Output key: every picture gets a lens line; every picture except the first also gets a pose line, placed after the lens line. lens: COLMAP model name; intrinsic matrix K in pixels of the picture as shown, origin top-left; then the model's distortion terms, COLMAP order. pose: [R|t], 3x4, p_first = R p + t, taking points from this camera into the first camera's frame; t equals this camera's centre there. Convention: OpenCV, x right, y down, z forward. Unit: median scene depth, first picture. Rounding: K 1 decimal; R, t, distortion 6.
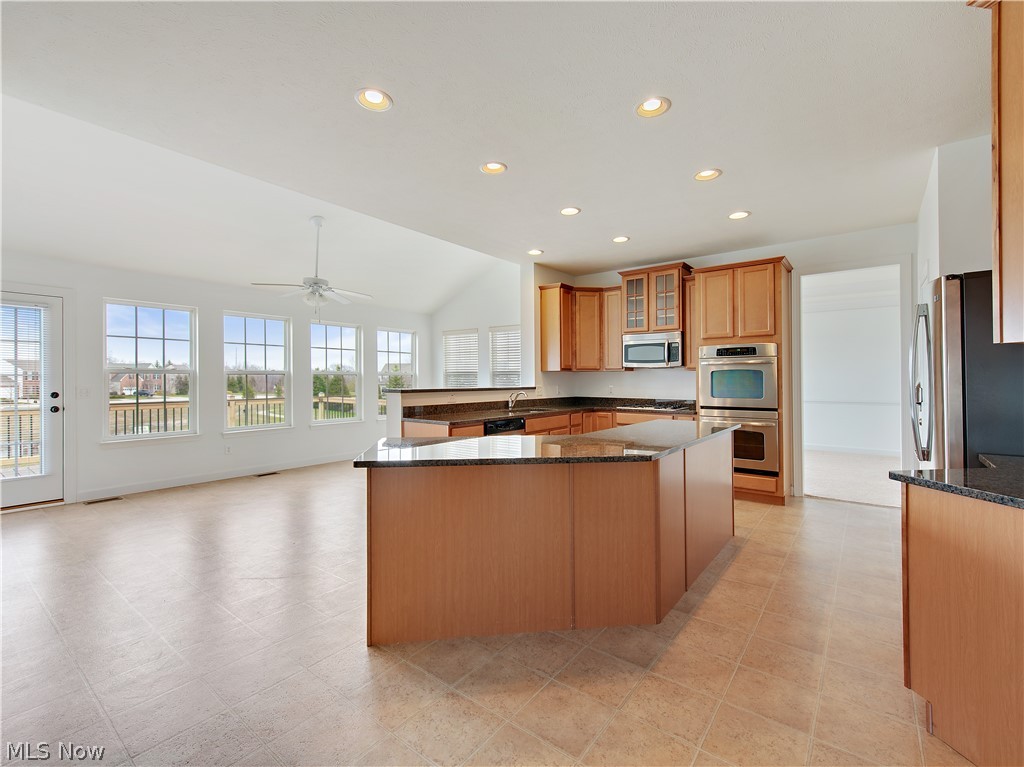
lens RADIAL K [[467.6, 0, 514.2], [0, 467.6, 379.4], [0, 0, 1]] dist [0.001799, -0.000523]
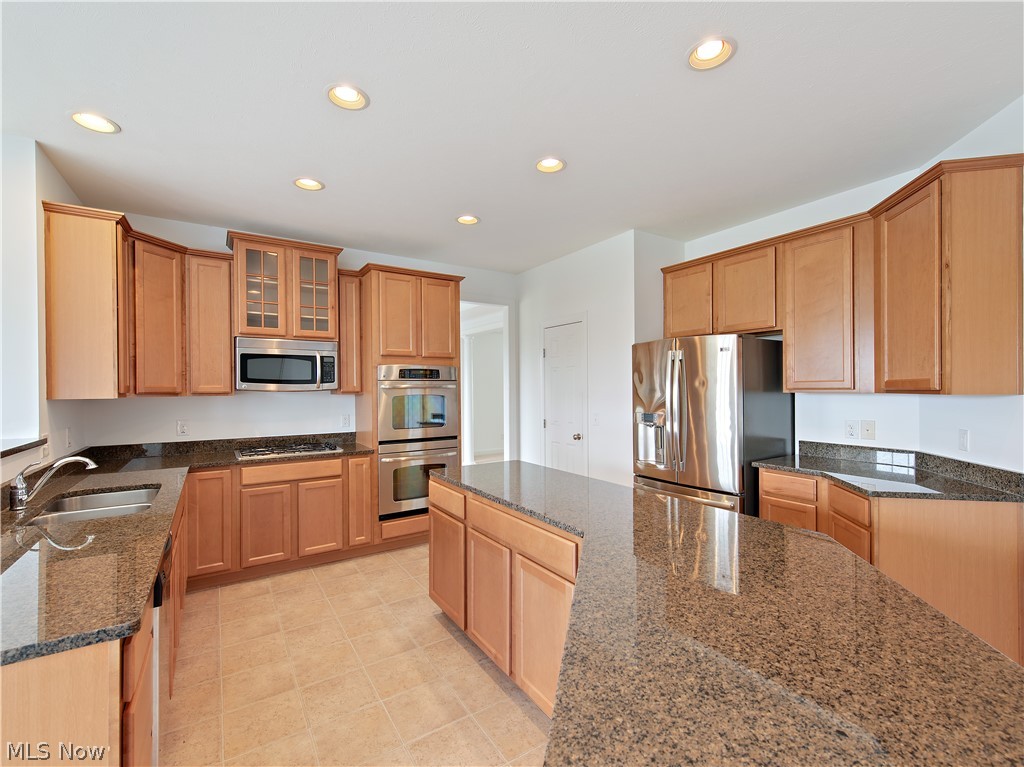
lens RADIAL K [[451.3, 0, 505.1], [0, 451.3, 389.2], [0, 0, 1]] dist [0.004397, -0.001070]
pose [[0.327750, -0.003662, 0.944757, -0.223402], [0.005040, 0.999985, 0.002128, -0.028203], [-0.944751, 0.004064, 0.327763, 0.513208]]
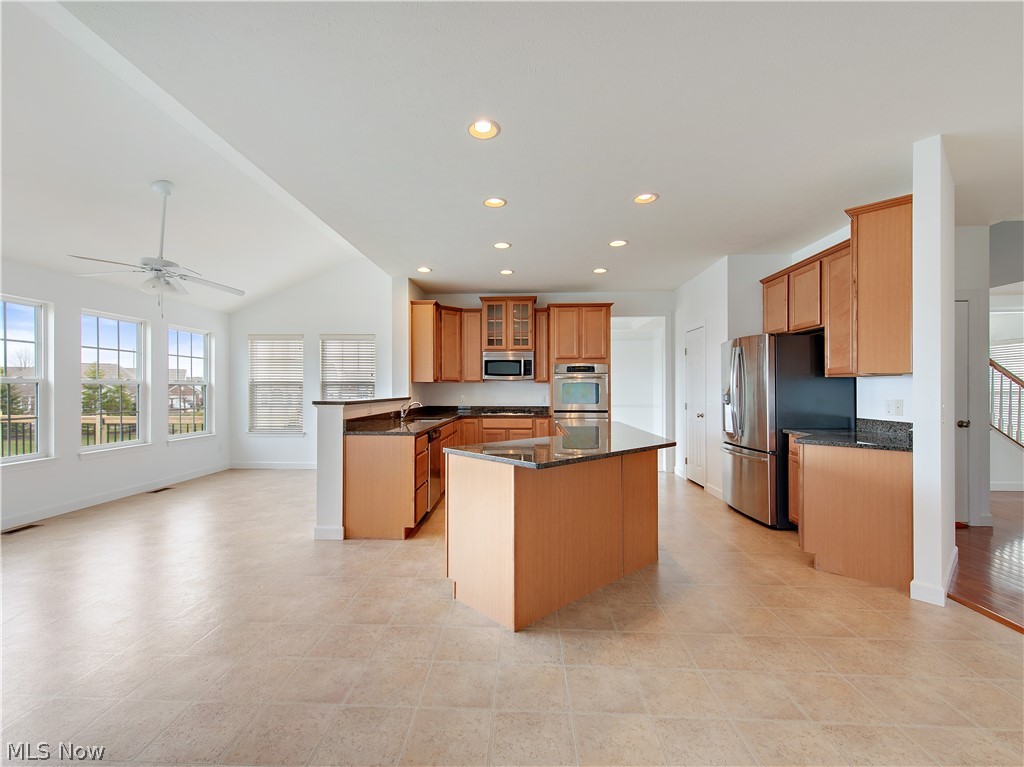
lens RADIAL K [[451.3, 0, 505.1], [0, 451.3, 389.2], [0, 0, 1]] dist [0.004397, -0.001070]
pose [[0.815849, 0.000375, 0.578265, -0.396395], [0.000475, 0.999999, -0.001319, -0.000008], [-0.578265, 0.001351, 0.815848, 0.061674]]
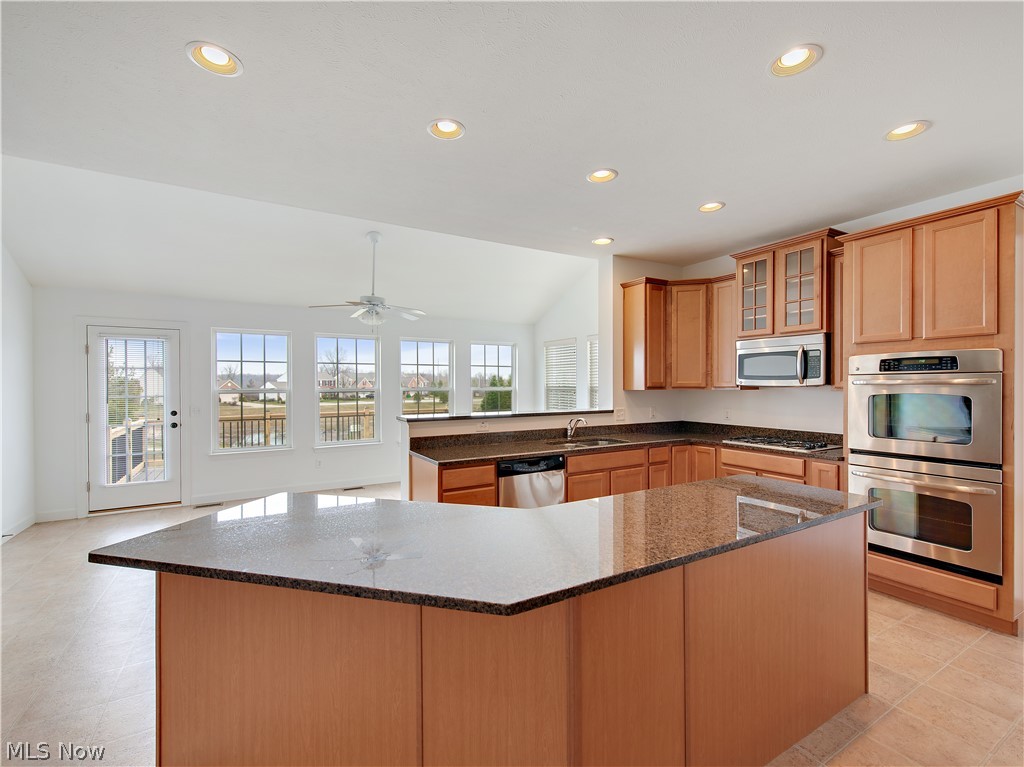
lens RADIAL K [[461.0, 0, 499.0], [0, 461.0, 392.3], [0, 0, 1]] dist [0.007043, -0.000760]
pose [[0.921853, 0.003741, -0.387522, 0.182674], [0.002535, 0.999874, 0.015683, -0.029302], [0.387532, -0.015439, 0.921727, 0.206468]]
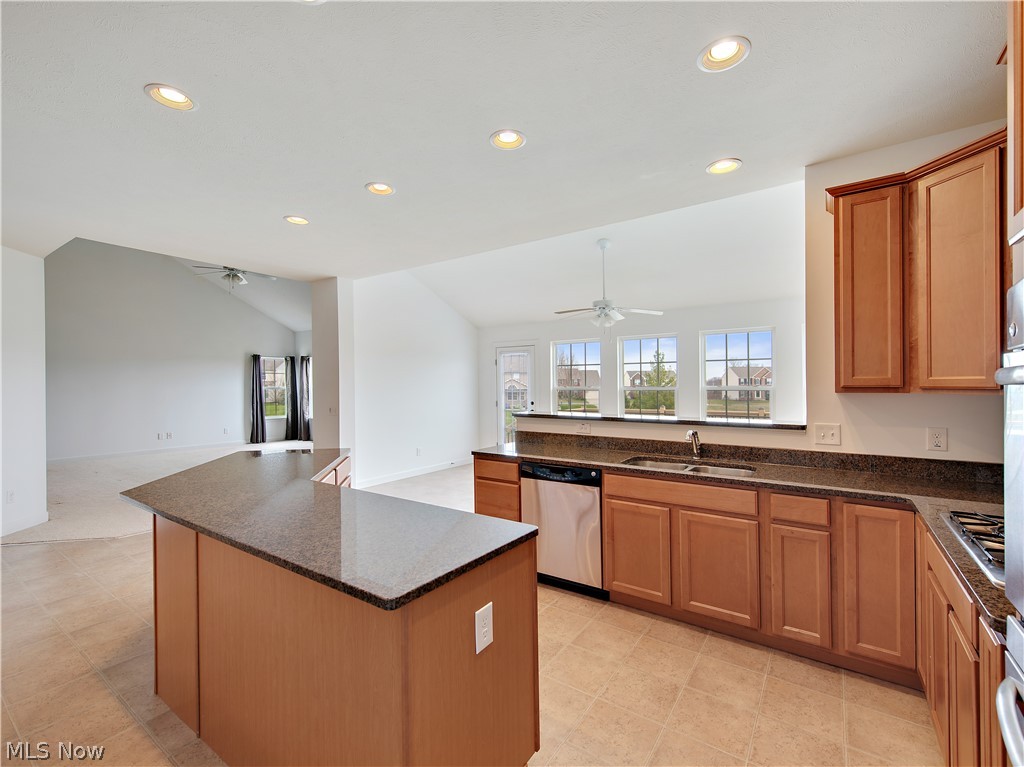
lens RADIAL K [[449.9, 0, 522.8], [0, 449.9, 388.6], [0, 0, 1]] dist [0.001285, -0.000185]
pose [[0.050314, 0.007136, -0.998708, 0.535798], [0.002321, 0.999971, 0.007262, -0.027558], [0.998731, -0.002683, 0.050296, 0.741524]]
